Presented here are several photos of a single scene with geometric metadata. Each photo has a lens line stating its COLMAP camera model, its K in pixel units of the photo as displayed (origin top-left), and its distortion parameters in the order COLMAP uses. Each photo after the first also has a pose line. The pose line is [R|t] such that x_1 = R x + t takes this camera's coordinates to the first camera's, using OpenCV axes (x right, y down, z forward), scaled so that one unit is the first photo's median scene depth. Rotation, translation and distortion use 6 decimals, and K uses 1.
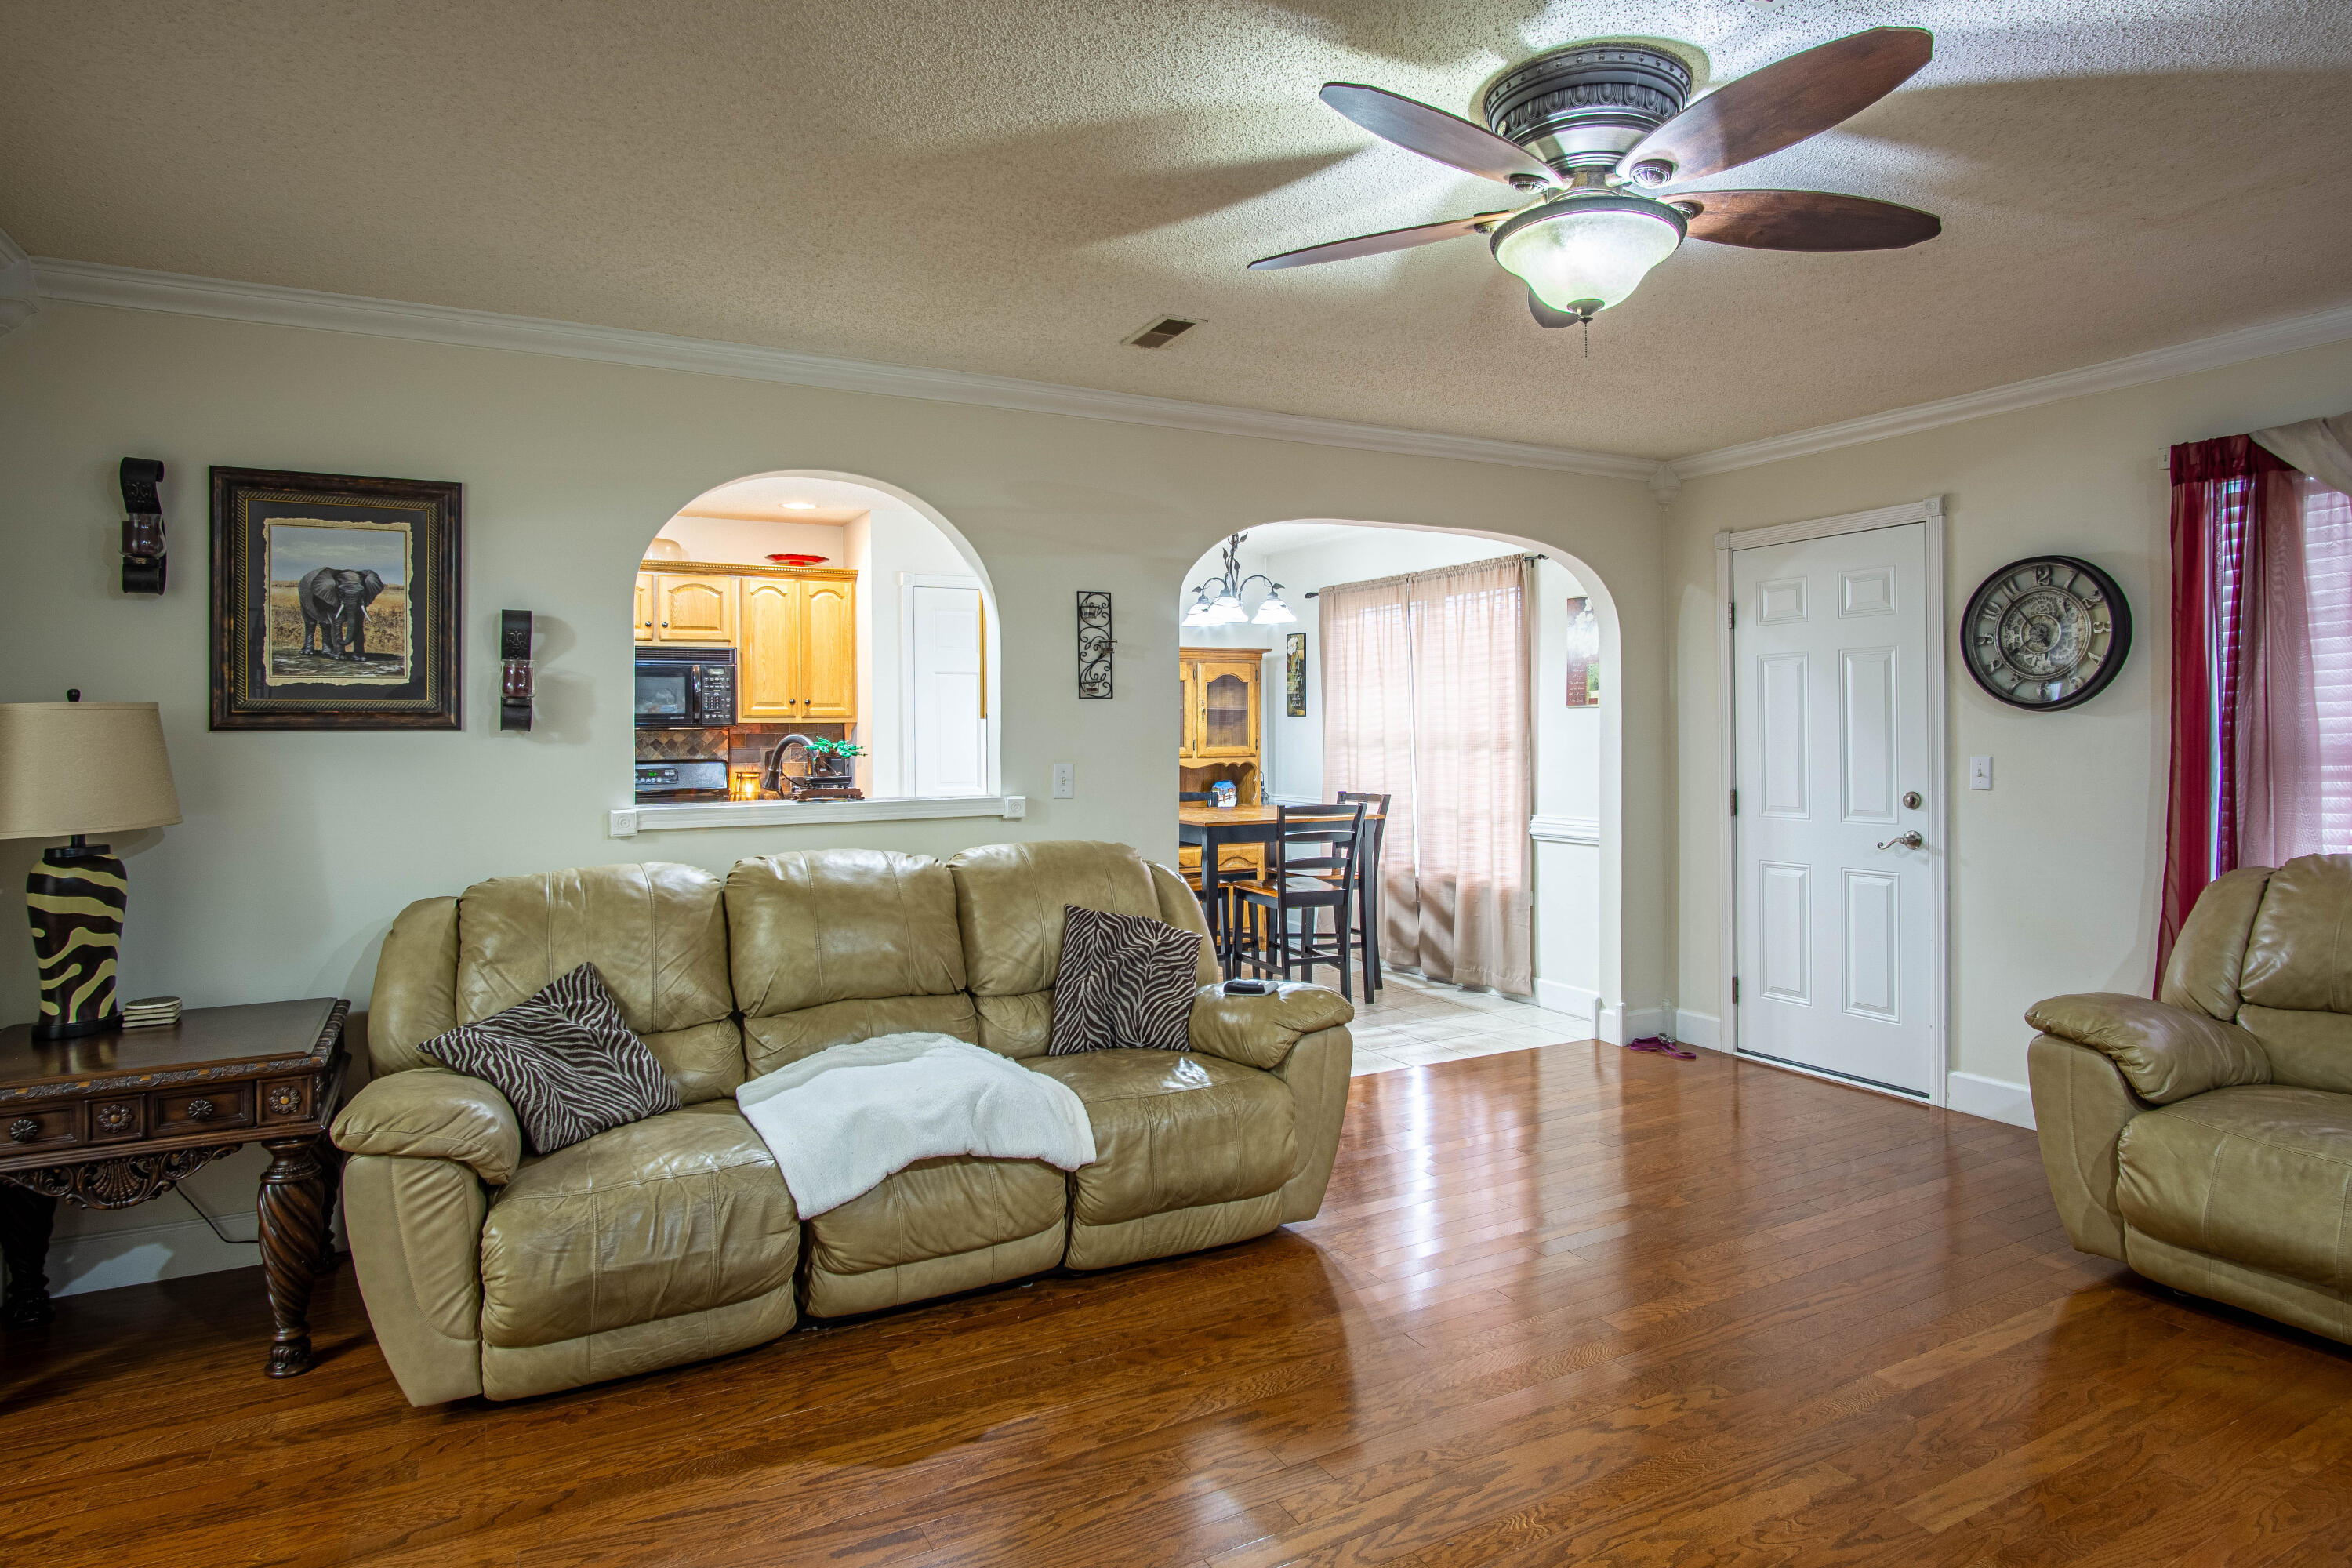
lens RADIAL K [[1297.5, 0, 1167.7], [0, 1297.5, 733.1], [0, 0, 1]] dist [-0.030105, -0.000153]
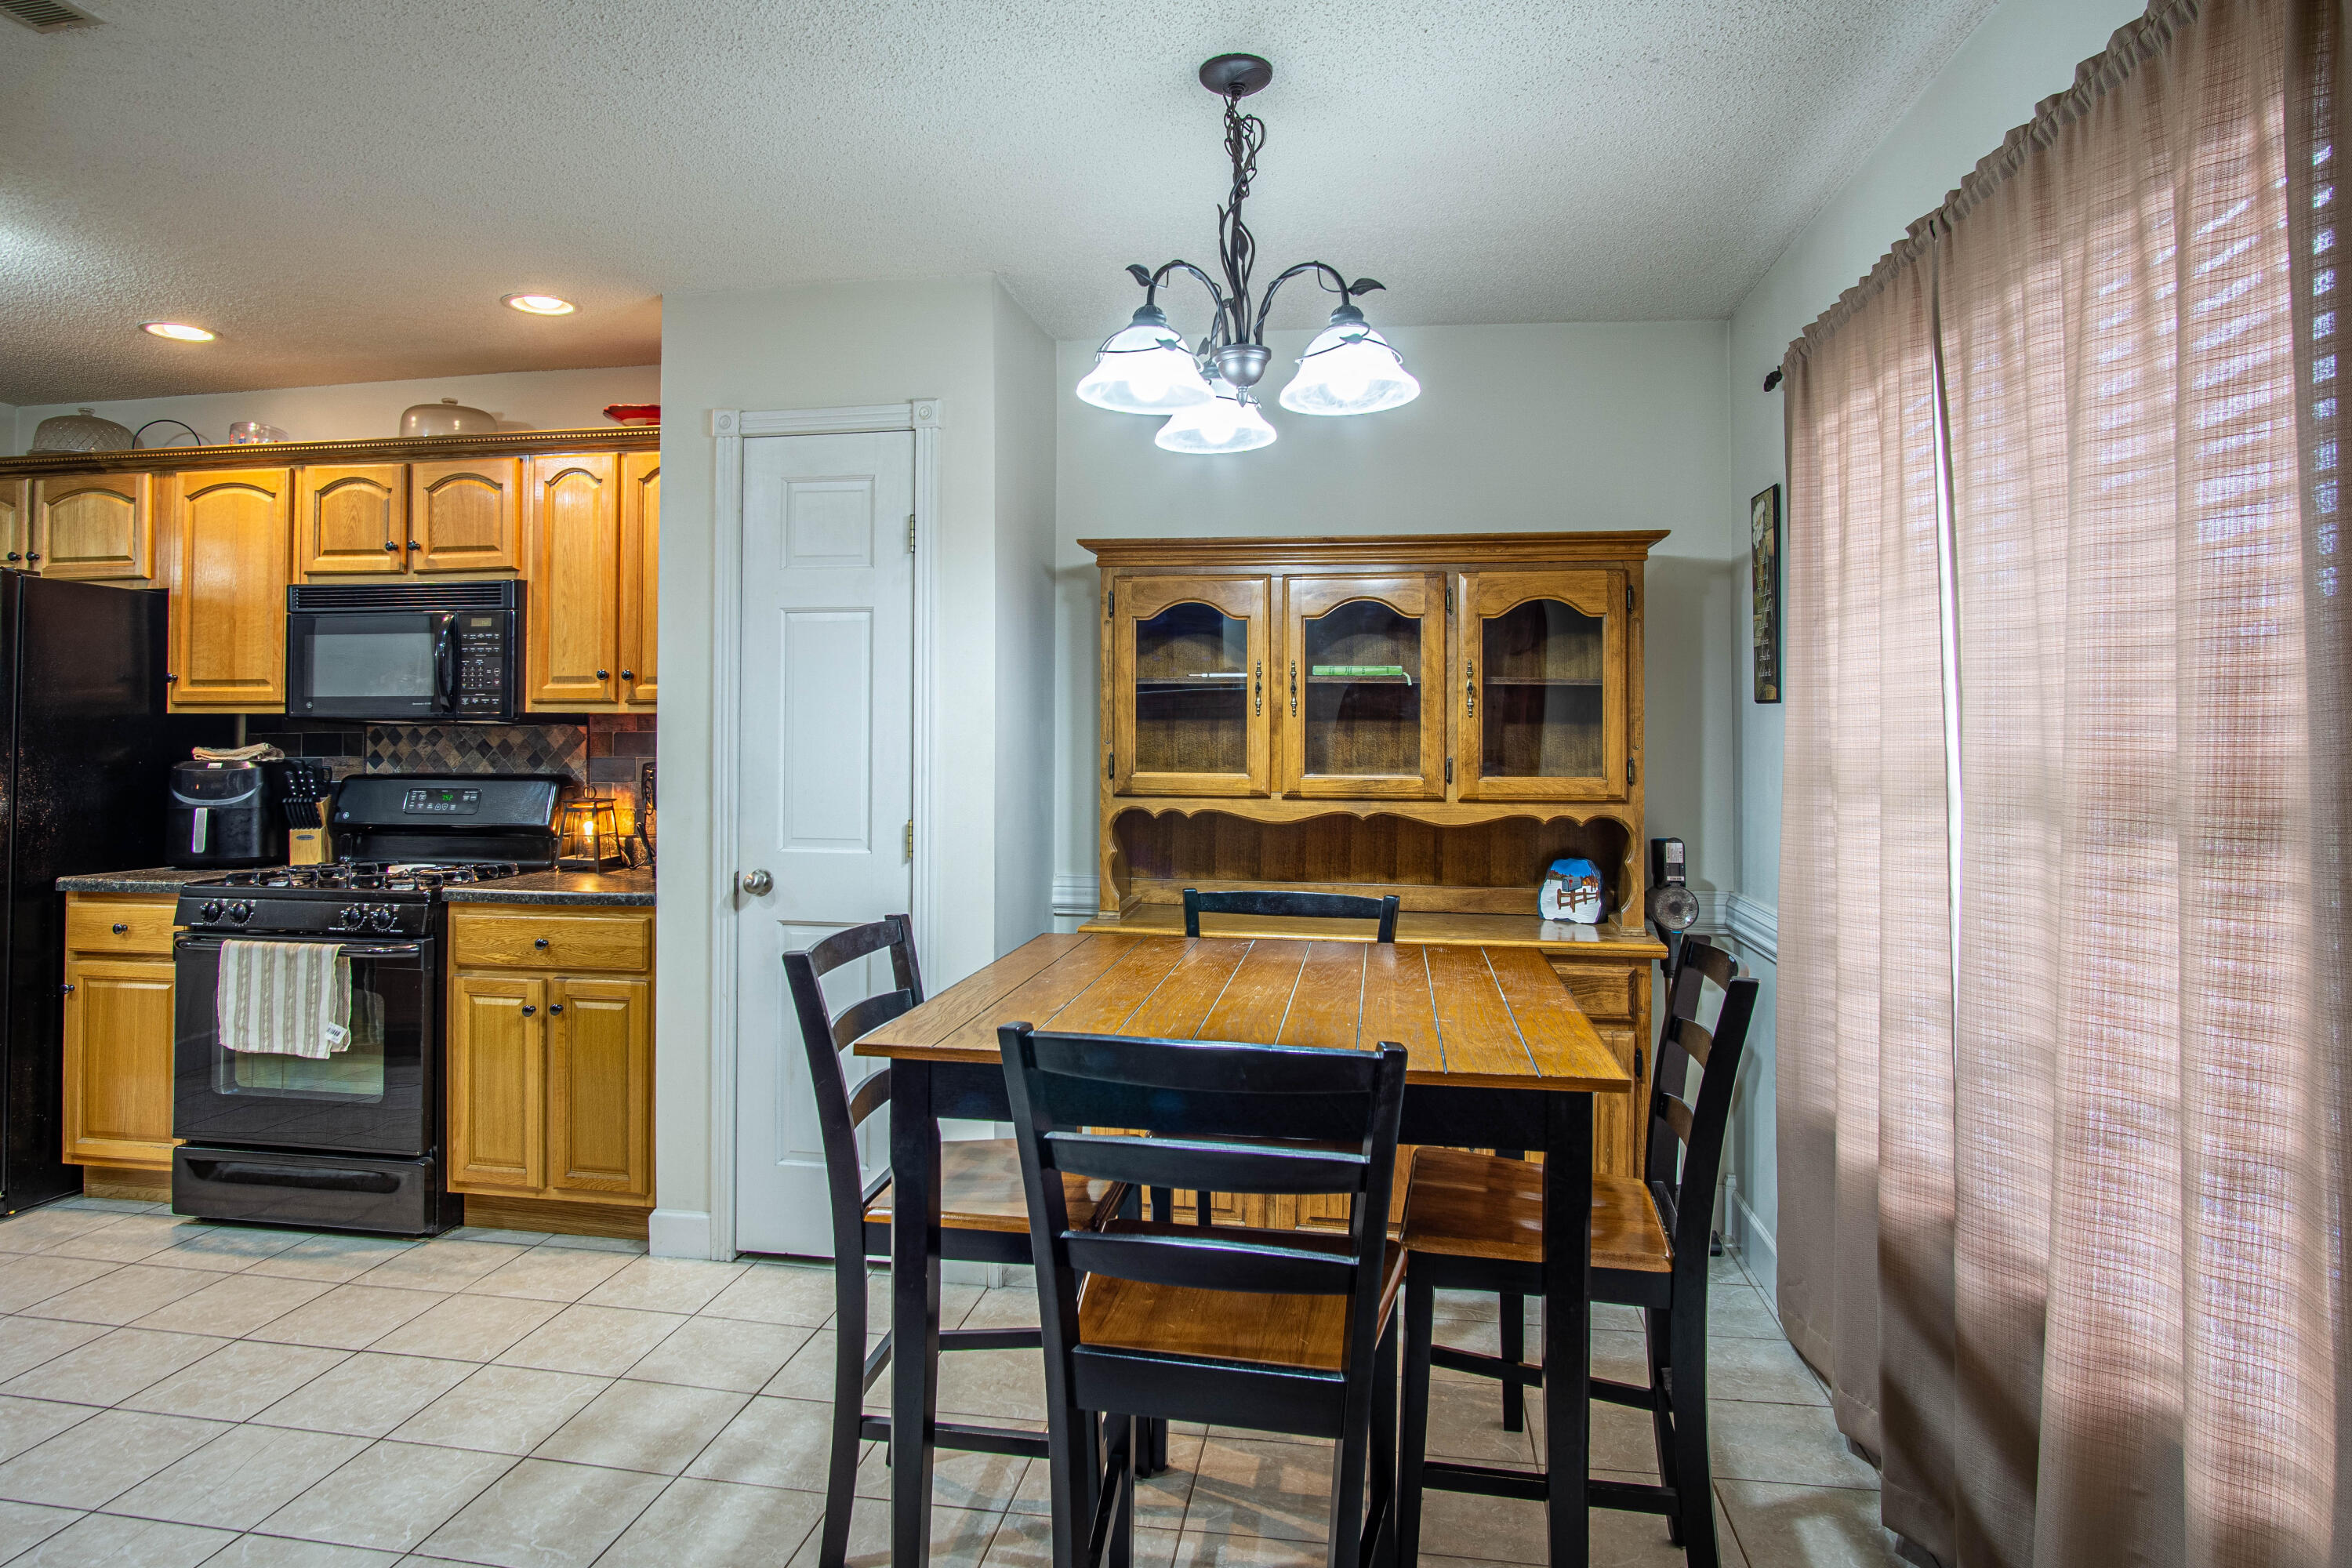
lens RADIAL K [[1330.7, 0, 1167.0], [0, 1330.7, 714.7], [0, 0, 1]] dist [-0.030339, 0.000756]
pose [[0.799271, 0.002642, -0.600966, 0.299479], [-0.010410, 0.999901, -0.009450, -0.005733], [0.600881, 0.013809, 0.799219, 0.886737]]
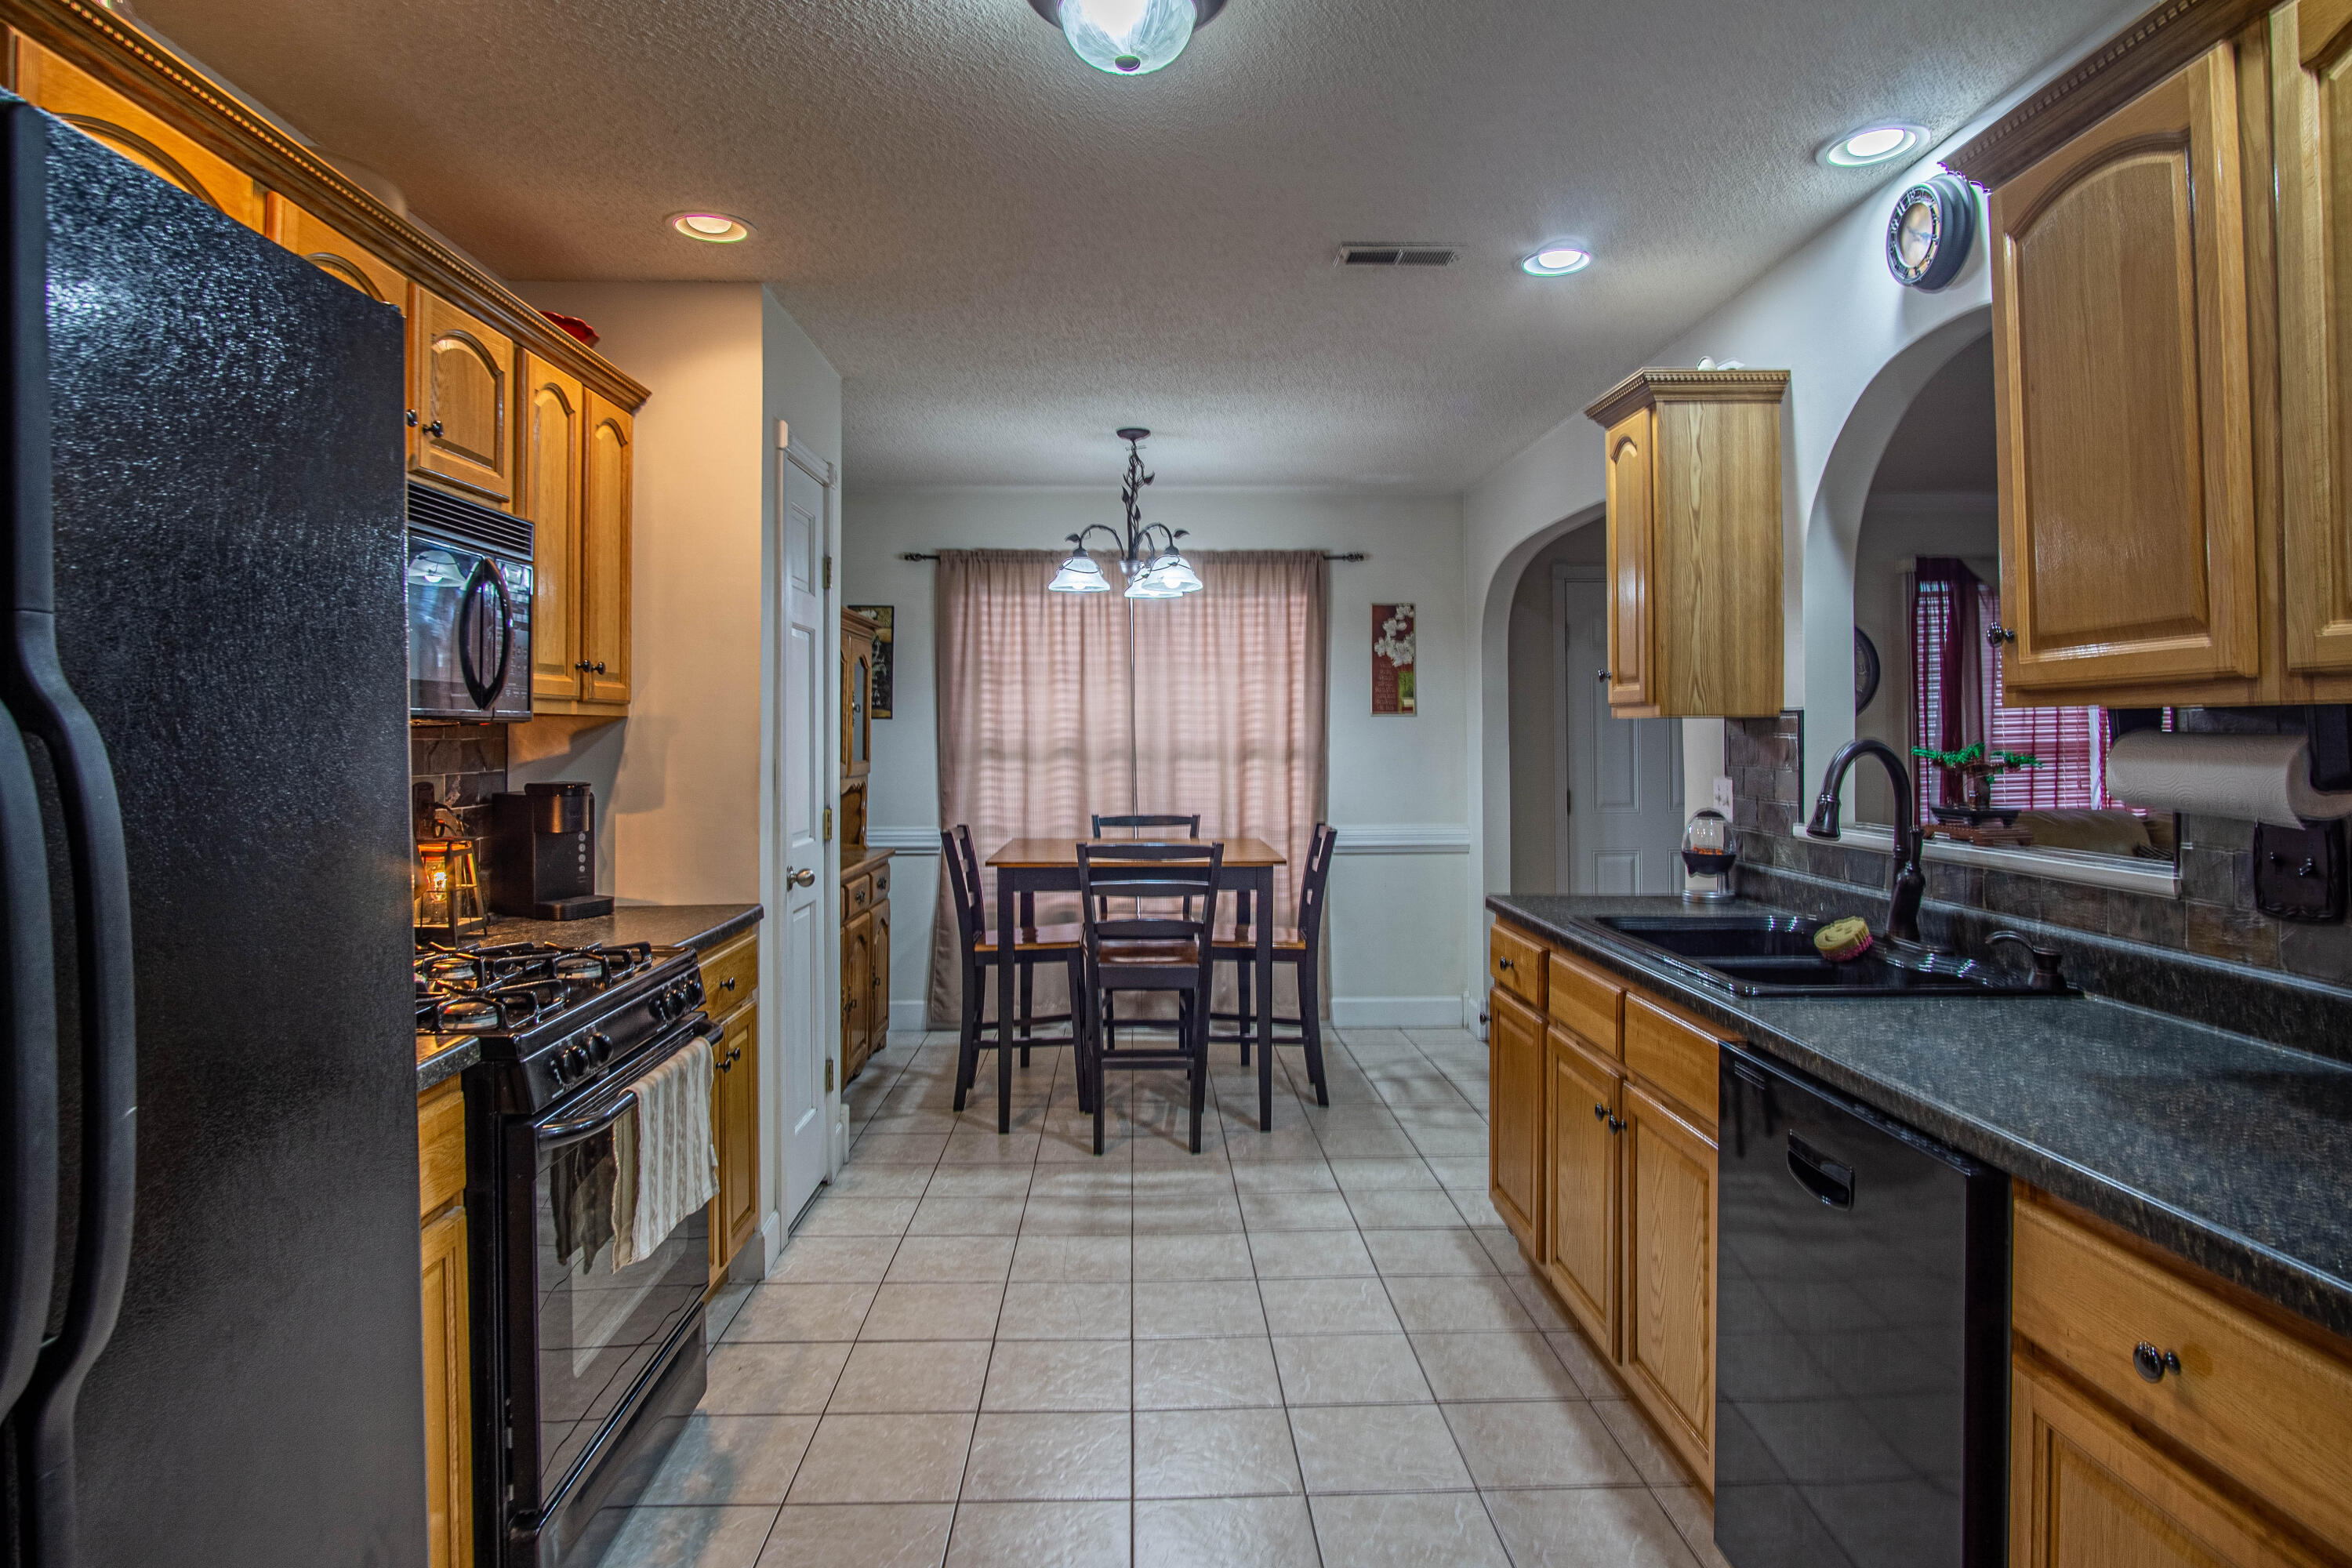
lens RADIAL K [[1305.9, 0, 1177.5], [0, 1305.9, 709.9], [0, 0, 1]] dist [-0.024951, 0.002377]
pose [[0.432846, 0.022744, 0.901181, -0.747851], [0.001573, 0.999661, -0.025984, 0.002236], [-0.901467, 0.012664, 0.432663, 0.812391]]
